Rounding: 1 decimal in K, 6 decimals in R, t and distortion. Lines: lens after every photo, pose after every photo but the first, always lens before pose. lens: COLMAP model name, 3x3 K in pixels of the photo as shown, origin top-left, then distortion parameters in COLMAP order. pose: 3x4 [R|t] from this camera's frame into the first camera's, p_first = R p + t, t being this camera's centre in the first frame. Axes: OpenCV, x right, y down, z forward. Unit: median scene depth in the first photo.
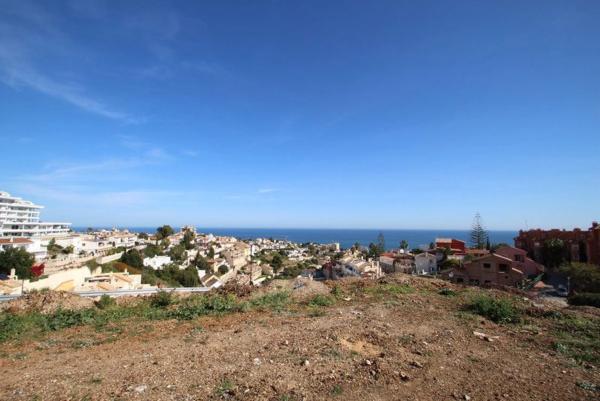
lens RADIAL K [[277.7, 0, 299.1], [0, 277.7, 198.6], [0, 0, 1]] dist [0.010990, -0.016361]
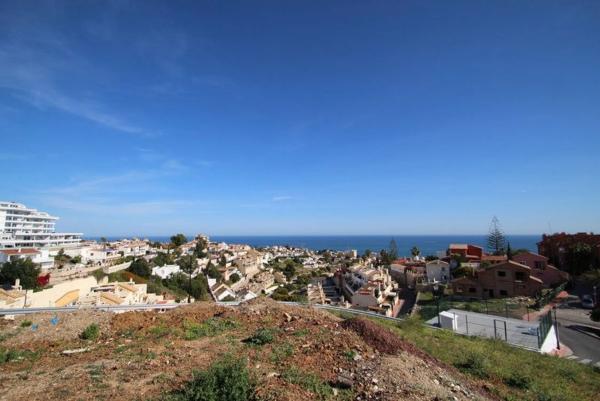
lens RADIAL K [[277.7, 0, 297.7], [0, 277.7, 196.6], [0, 0, 1]] dist [0.010990, -0.016361]
pose [[0.997969, -0.021428, -0.059986, 0.035130], [0.019448, 0.999253, -0.033386, 0.002759], [0.060657, 0.032151, 0.997641, 0.022174]]
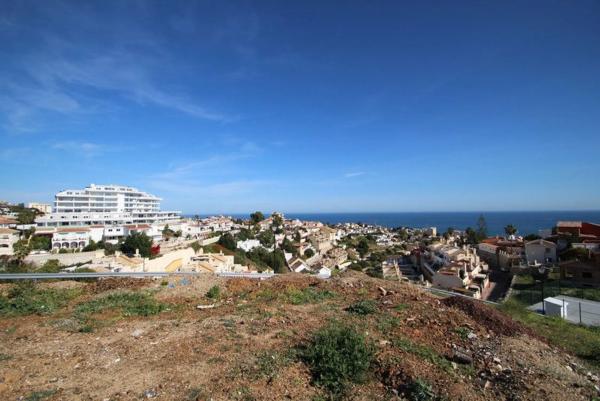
lens RADIAL K [[277.7, 0, 297.5], [0, 277.7, 198.2], [0, 0, 1]] dist [0.010990, -0.016361]
pose [[0.949817, -0.034387, -0.310909, 0.031944], [0.050726, 0.997716, 0.044616, 0.002876], [0.308665, -0.058149, 0.949392, 0.021162]]
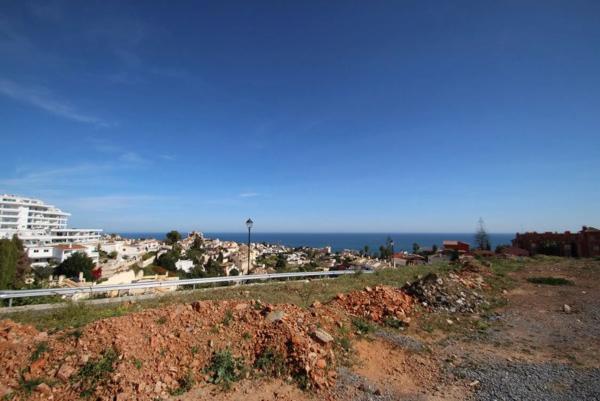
lens RADIAL K [[277.7, 0, 290.4], [0, 277.7, 192.6], [0, 0, 1]] dist [0.010990, -0.016361]
pose [[0.999287, -0.002100, 0.037697, -0.151368], [0.003479, 0.999326, -0.036553, -0.011093], [-0.037594, 0.036658, 0.998620, -0.087992]]
